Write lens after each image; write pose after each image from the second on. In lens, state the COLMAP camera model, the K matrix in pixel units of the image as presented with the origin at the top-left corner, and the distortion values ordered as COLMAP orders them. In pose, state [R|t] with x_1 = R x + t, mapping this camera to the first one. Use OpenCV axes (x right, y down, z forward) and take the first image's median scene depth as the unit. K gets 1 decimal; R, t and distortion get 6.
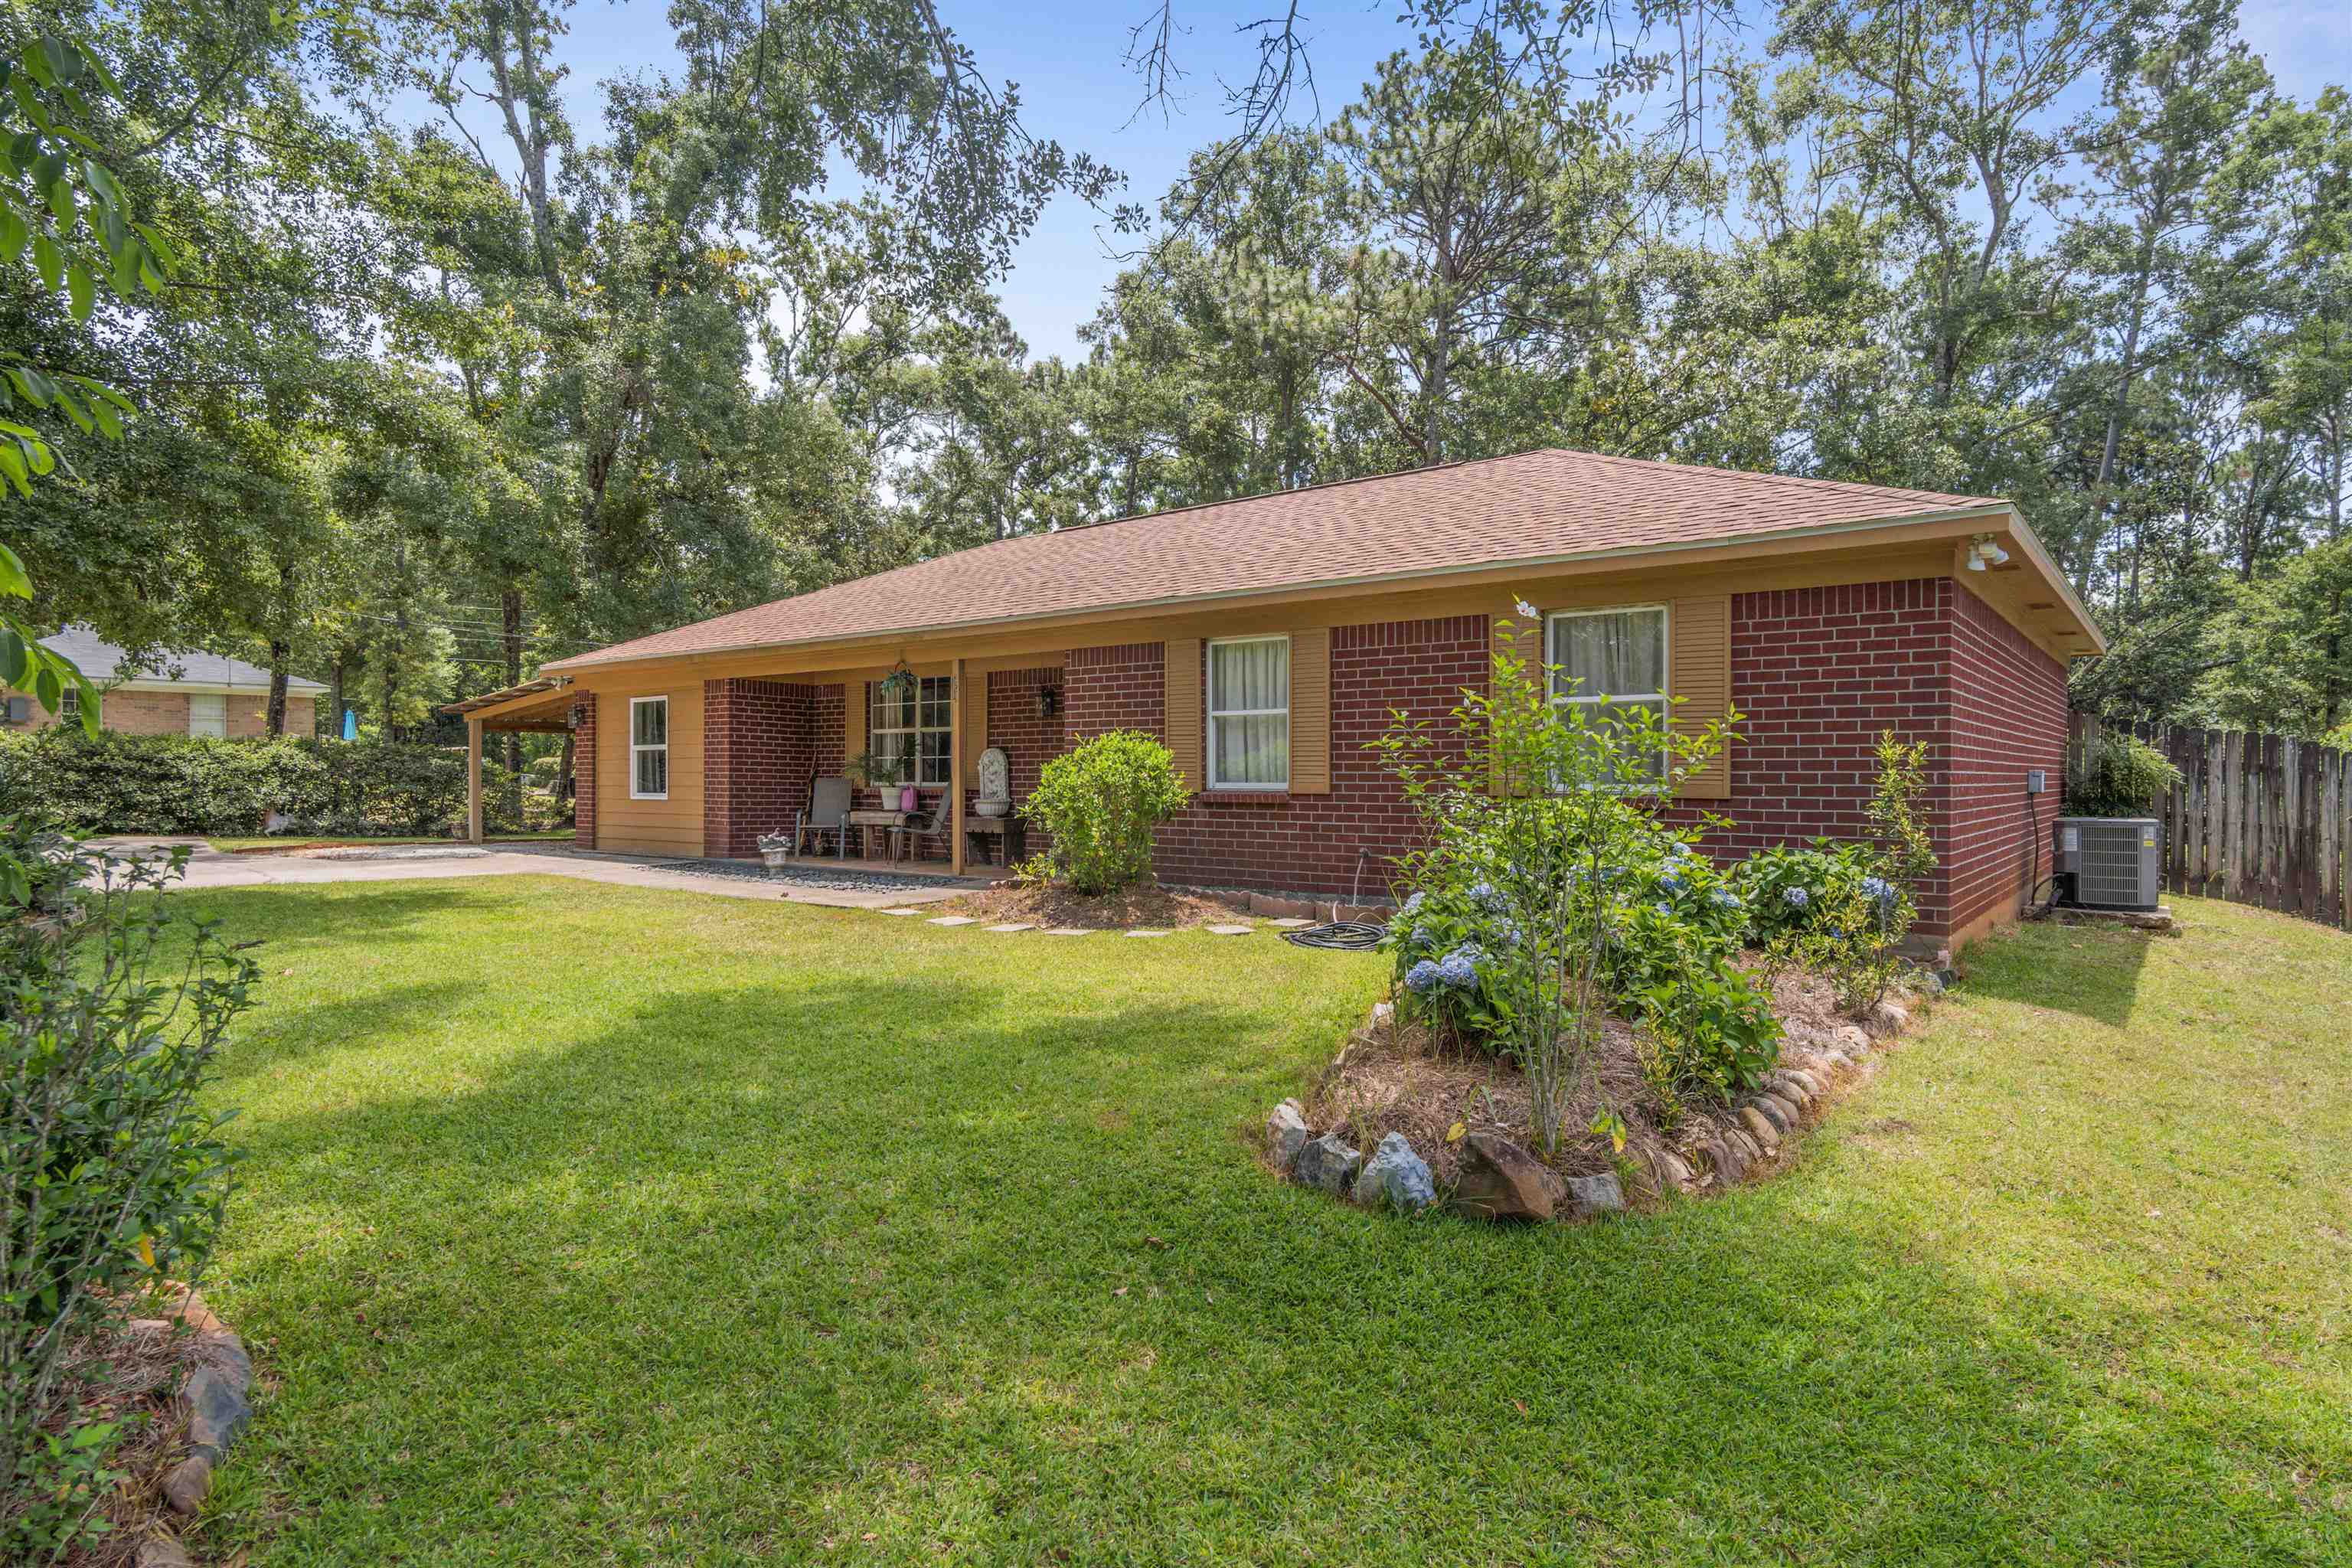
lens RADIAL K [[1280.4, 0, 1190.1], [0, 1280.4, 783.3], [0, 0, 1]] dist [-0.015221, 0.003770]
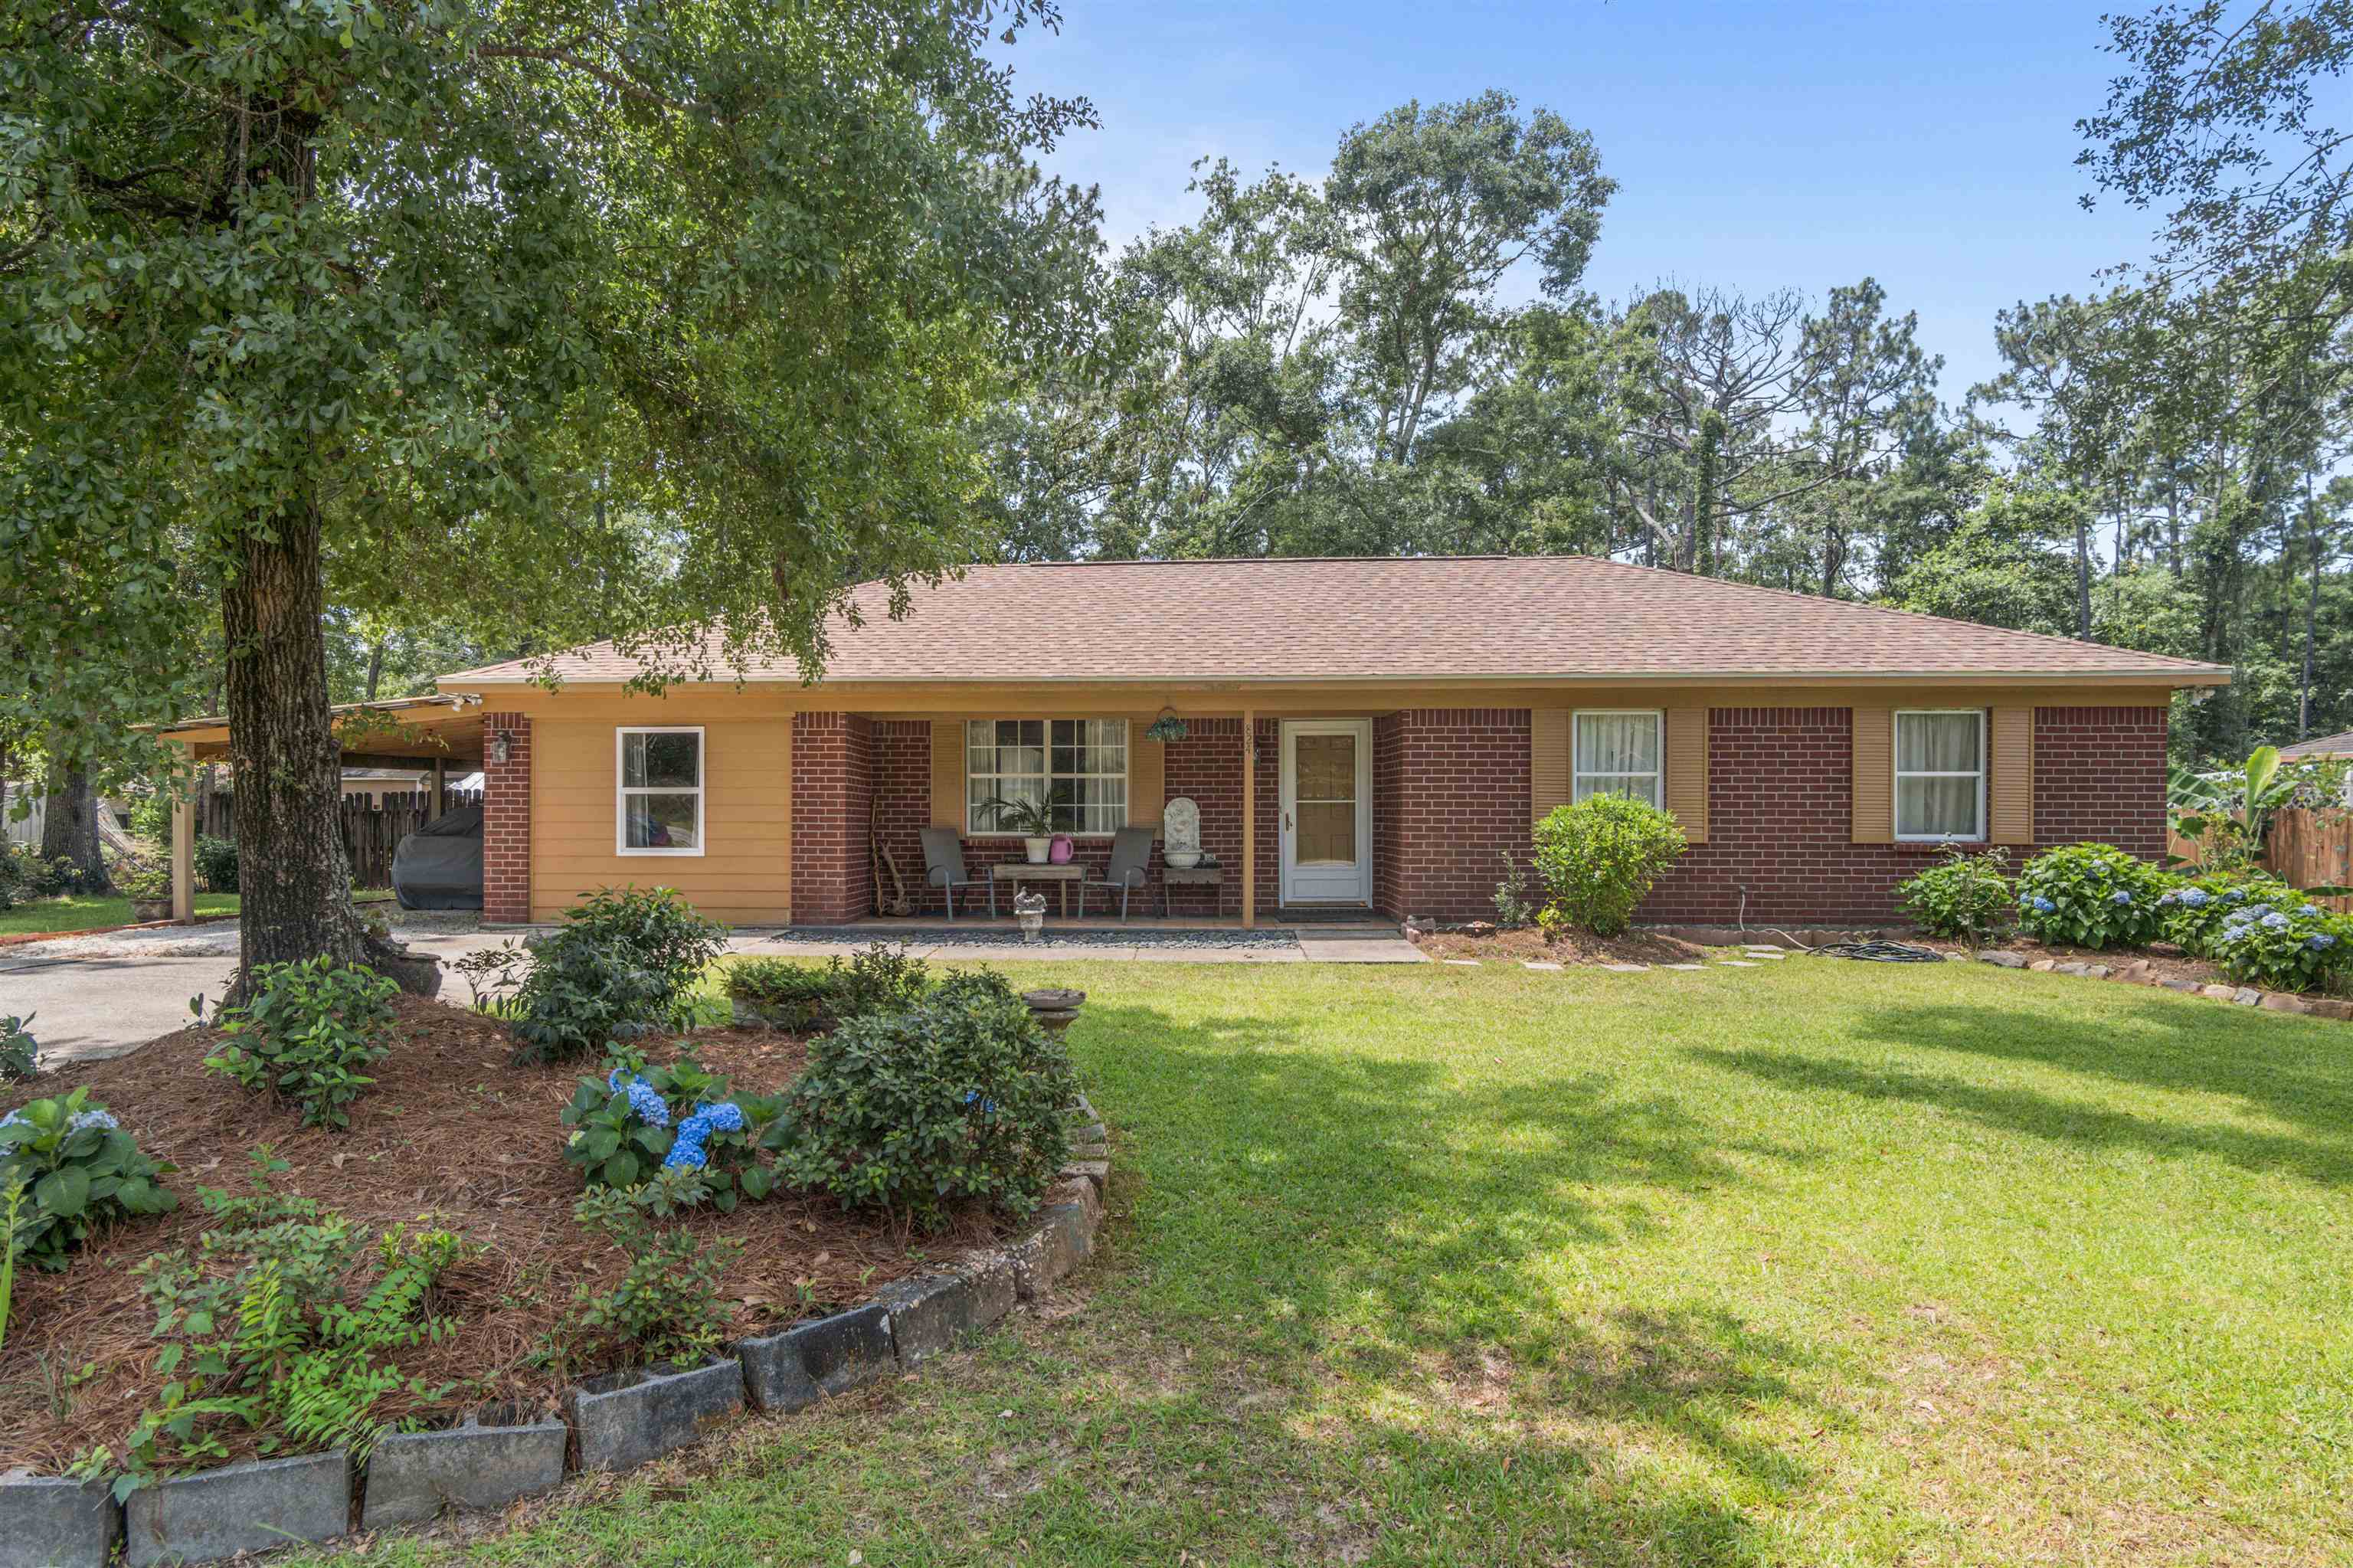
lens RADIAL K [[1281.0, 0, 1170.4], [0, 1281.0, 792.4], [0, 0, 1]] dist [-0.015221, 0.003770]
pose [[0.818606, 0.001610, 0.574354, -0.758286], [0.003418, 0.999965, -0.007674, -0.024261], [-0.574346, 0.008245, 0.818571, 0.210608]]
